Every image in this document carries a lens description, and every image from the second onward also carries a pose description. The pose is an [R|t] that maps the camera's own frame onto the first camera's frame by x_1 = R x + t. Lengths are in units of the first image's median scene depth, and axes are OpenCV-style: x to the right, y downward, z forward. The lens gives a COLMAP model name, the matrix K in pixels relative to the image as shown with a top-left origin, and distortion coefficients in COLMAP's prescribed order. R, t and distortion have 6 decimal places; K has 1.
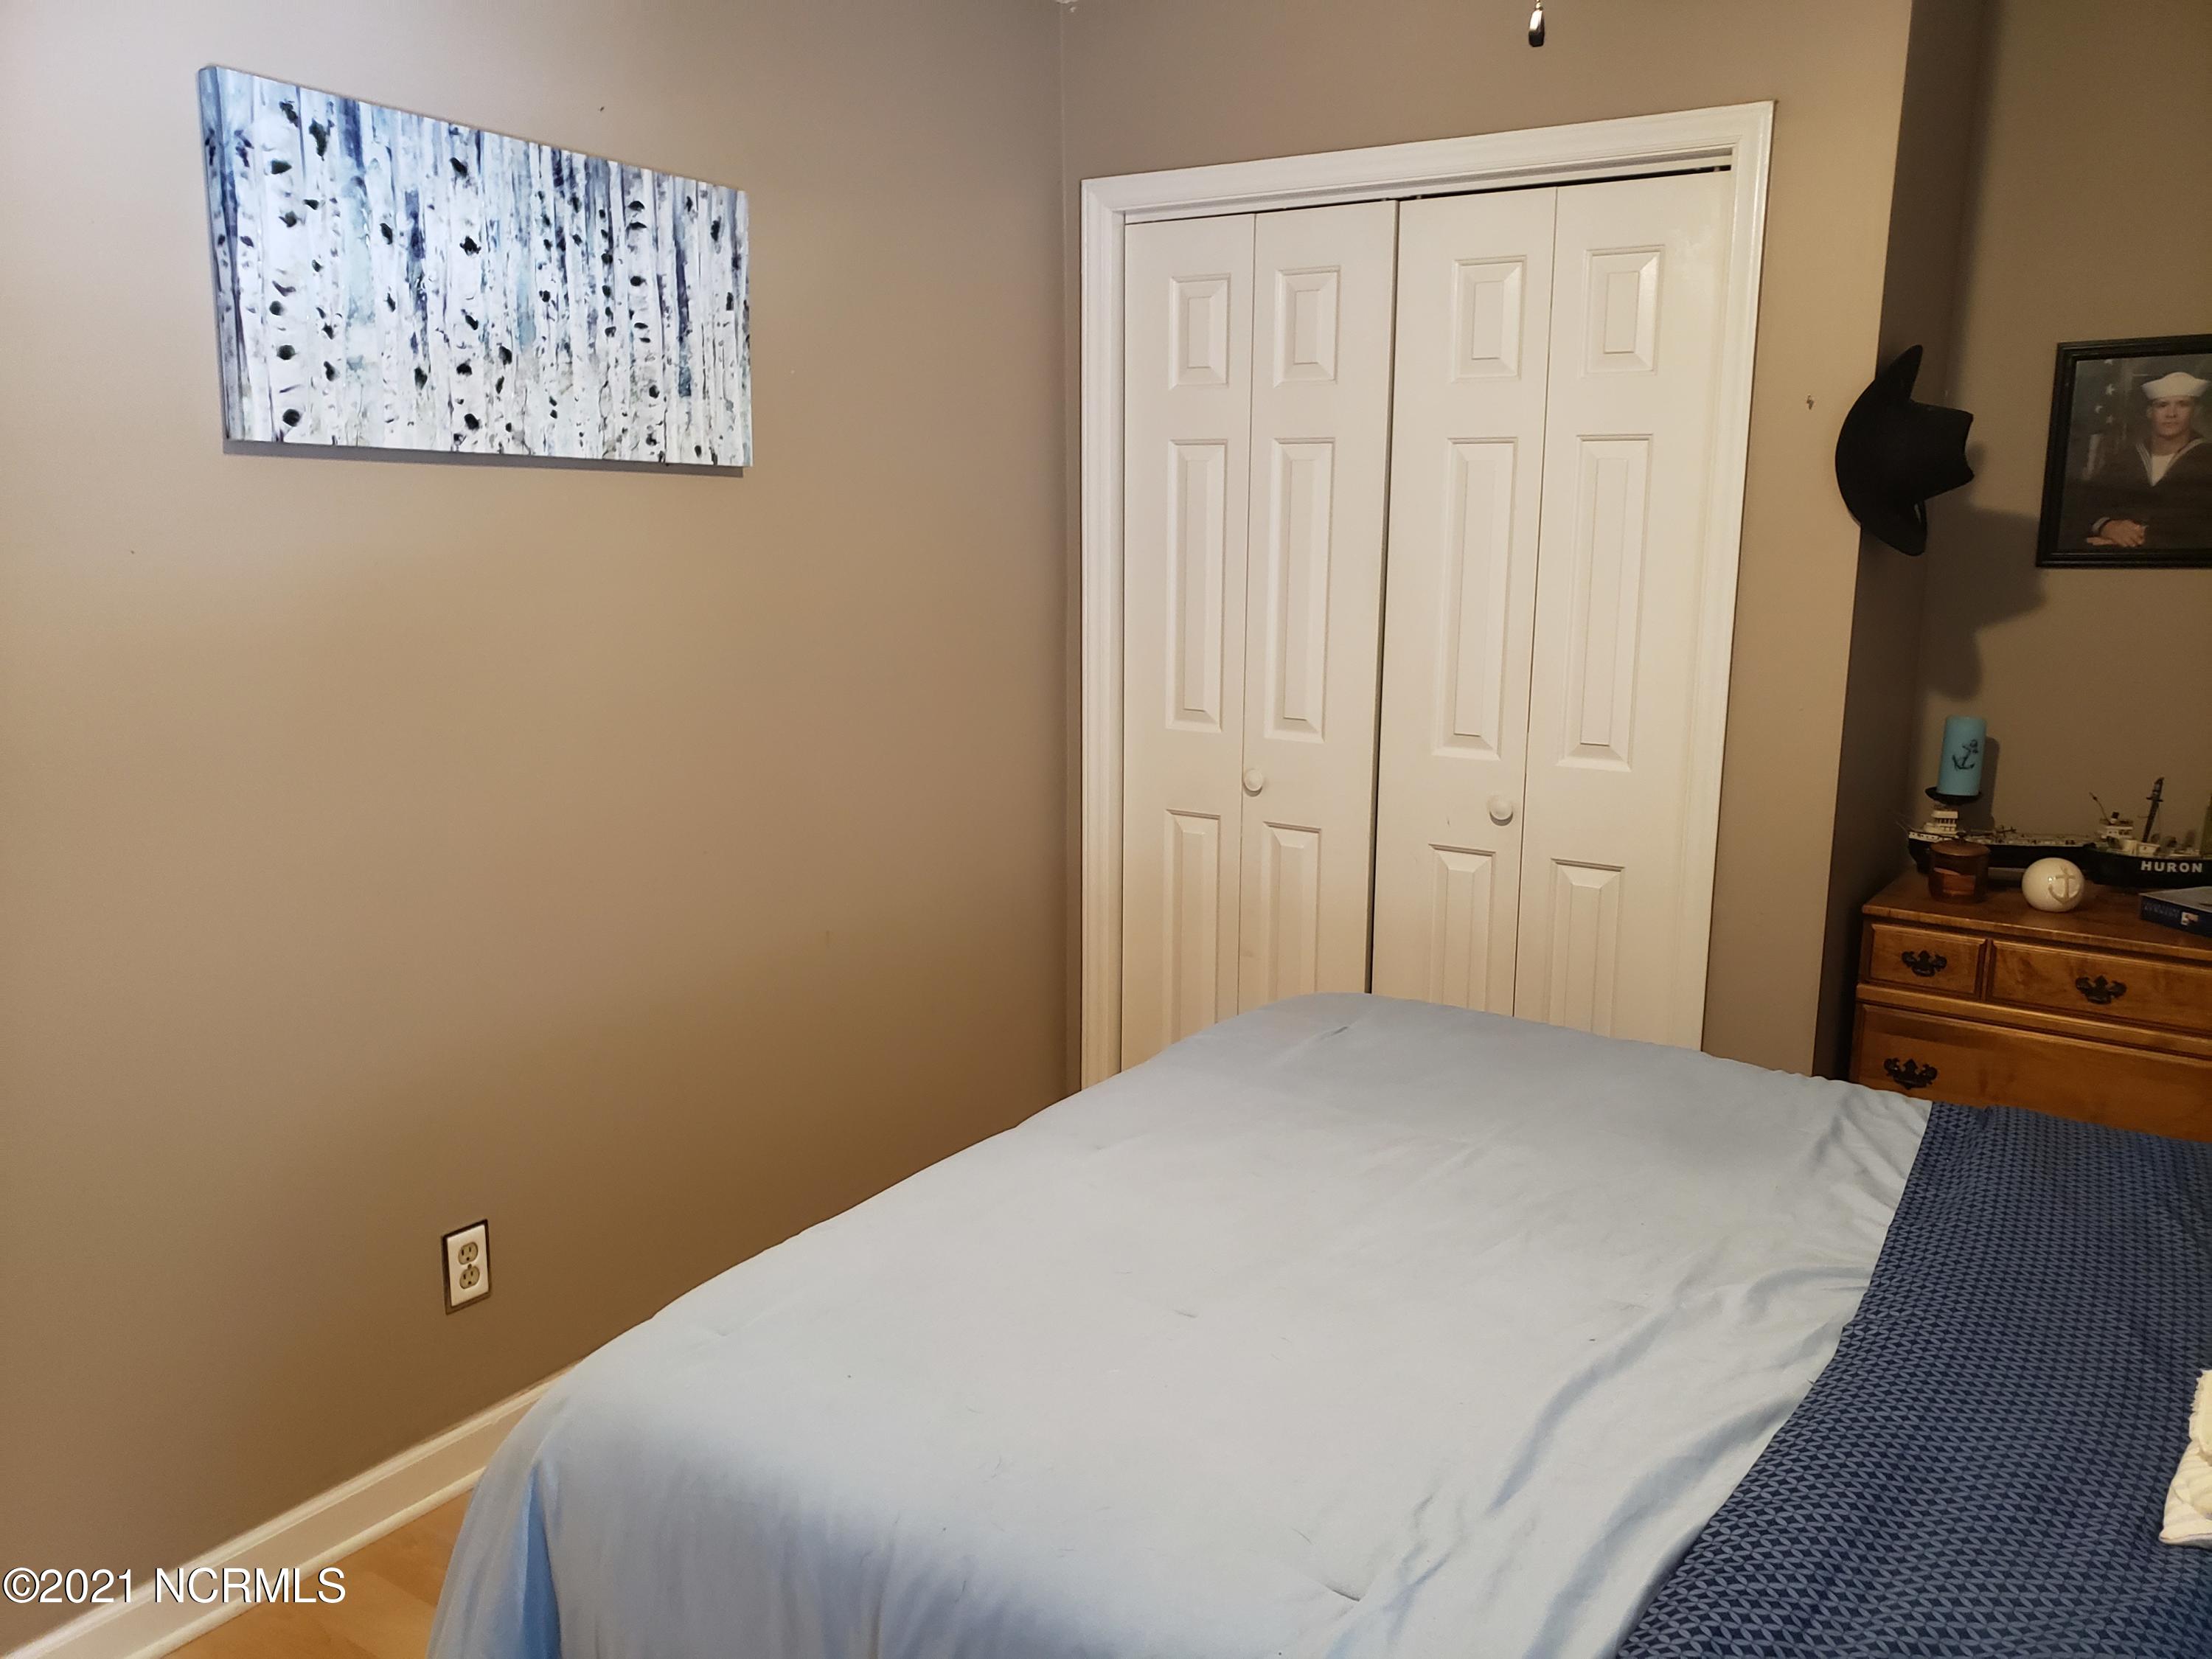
lens RADIAL K [[1711.9, 0, 1105.2], [0, 1711.9, 830.5], [0, 0, 1]] dist [0.002811, 0.004720]
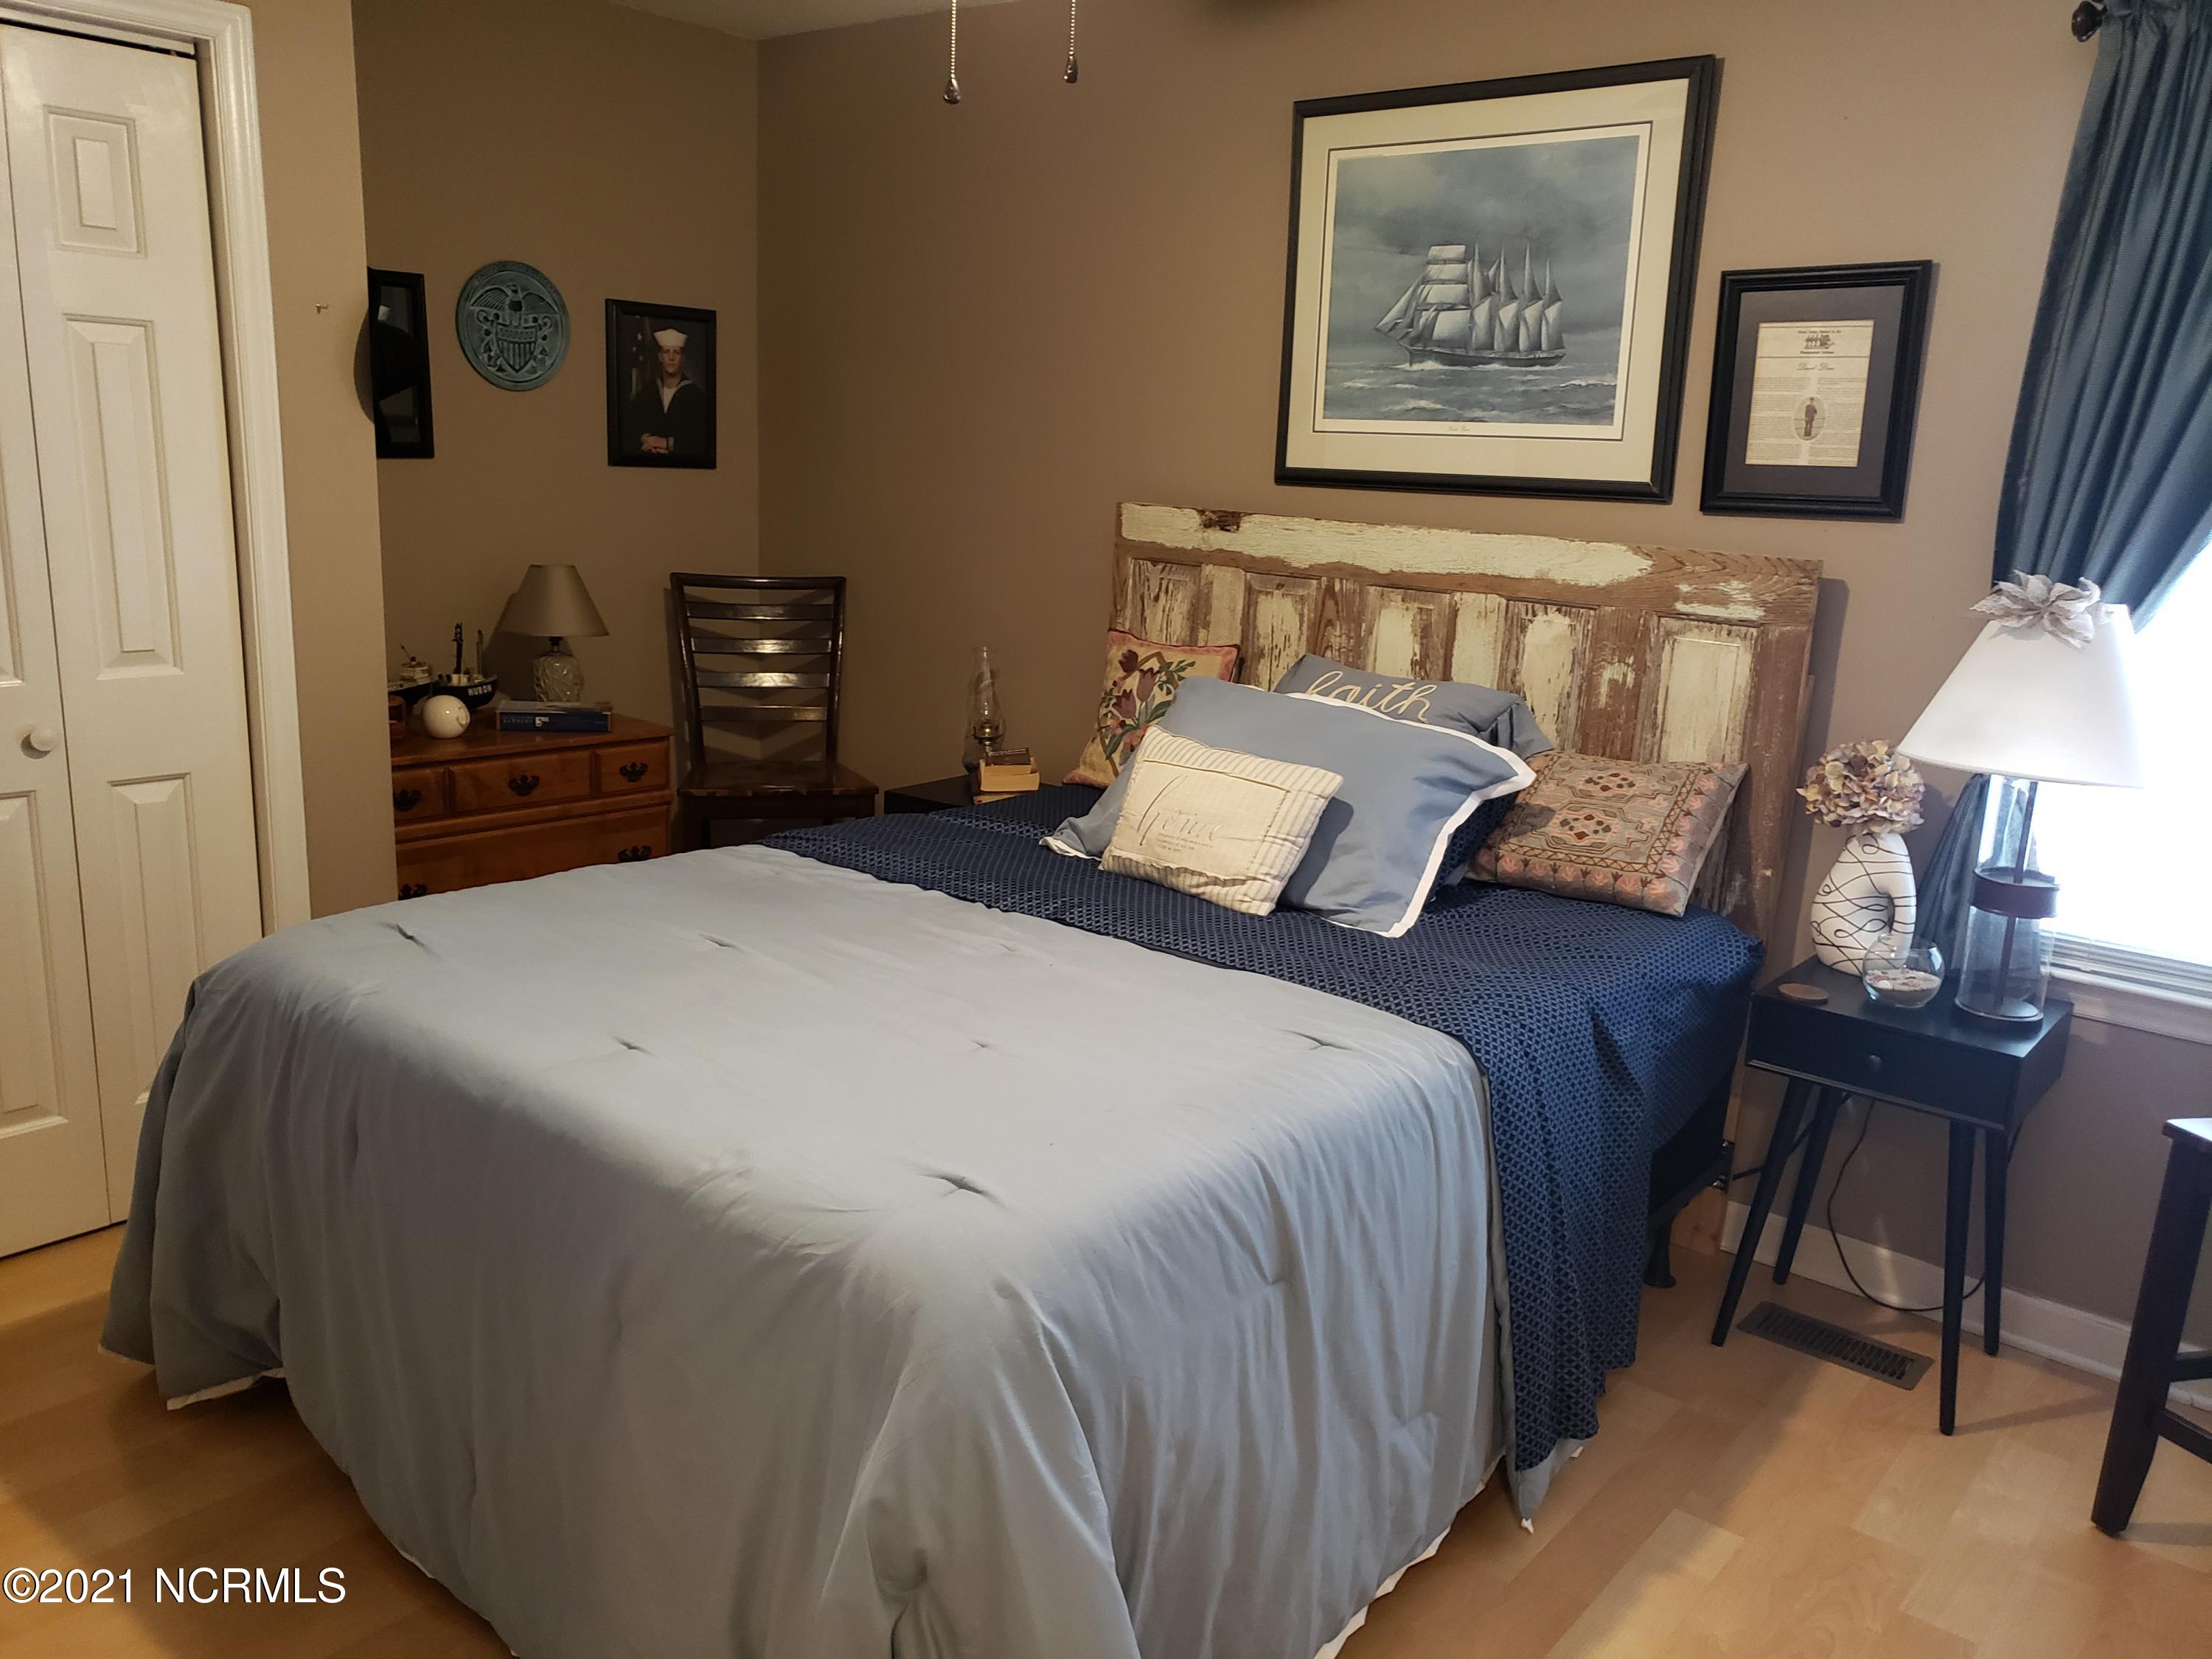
lens RADIAL K [[1711.9, 0, 1105.6], [0, 1711.9, 834.1], [0, 0, 1]] dist [0.002811, 0.004720]
pose [[0.081473, -0.221184, 0.971823, -0.669271], [0.138346, 0.968135, 0.208747, -0.083460], [-0.987027, 0.117440, 0.109477, 0.419647]]
